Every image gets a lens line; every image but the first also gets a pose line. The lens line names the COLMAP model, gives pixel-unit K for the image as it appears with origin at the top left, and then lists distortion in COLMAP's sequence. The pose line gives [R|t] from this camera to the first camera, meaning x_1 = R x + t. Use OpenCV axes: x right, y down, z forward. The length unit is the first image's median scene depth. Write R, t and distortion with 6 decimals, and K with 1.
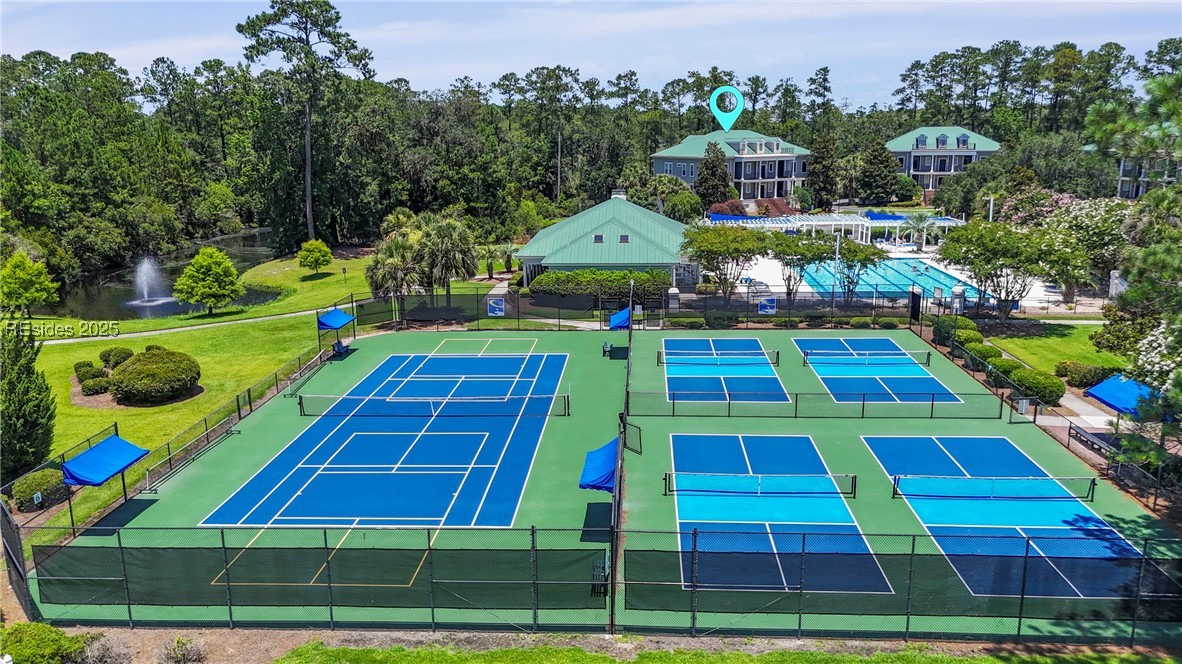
lens RADIAL K [[874.4, 0, 591.9], [0, 874.4, 335.0], [0, 0, 1]] dist [0.051075, -0.029244]
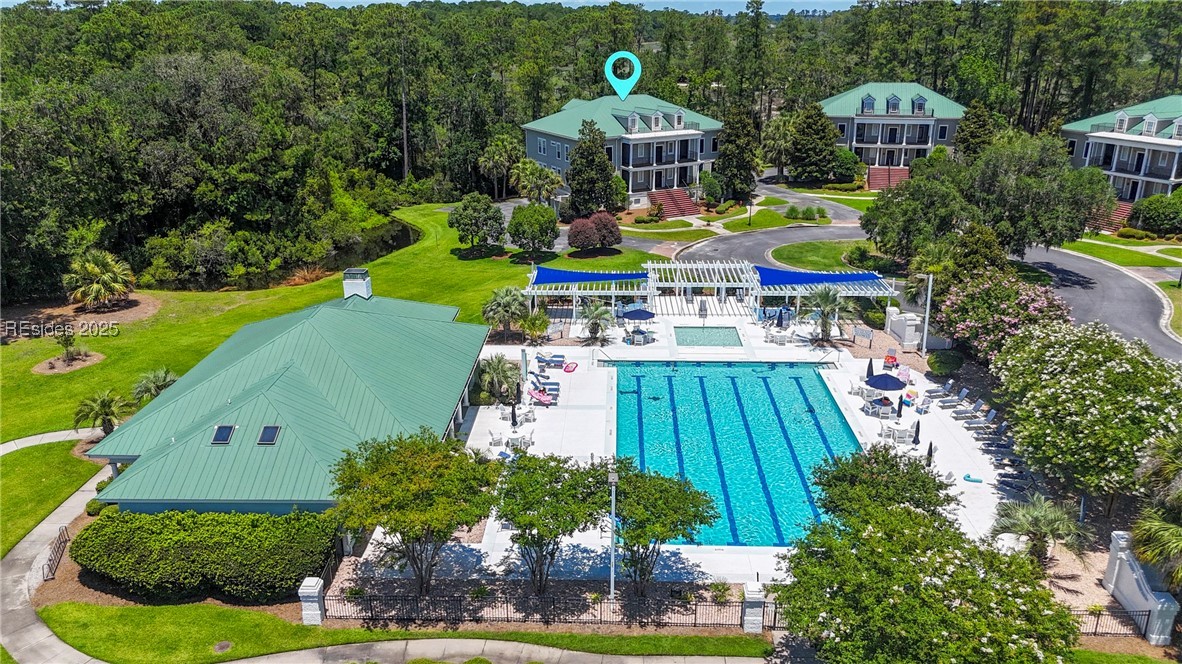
lens RADIAL K [[874.4, 0, 592.0], [0, 874.4, 331.8], [0, 0, 1]] dist [0.051075, -0.029244]
pose [[0.999552, -0.004903, 0.029535, 0.109424], [0.001517, 0.993527, 0.113586, -0.115951], [-0.029901, -0.113491, 0.993089, 0.211749]]
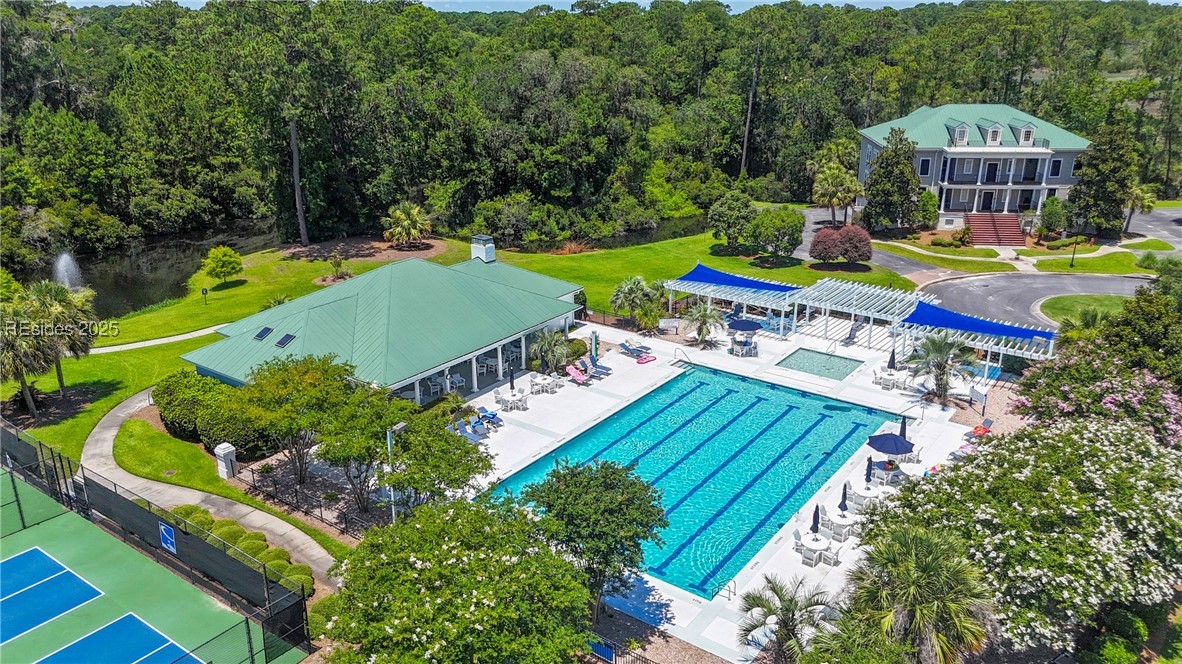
lens RADIAL K [[874.4, 0, 585.2], [0, 874.4, 333.0], [0, 0, 1]] dist [0.051075, -0.029244]
pose [[0.838215, 0.188860, -0.511593, 0.295947], [-0.128647, 0.980121, 0.151041, -0.124958], [0.529949, -0.060790, 0.845848, 0.246698]]
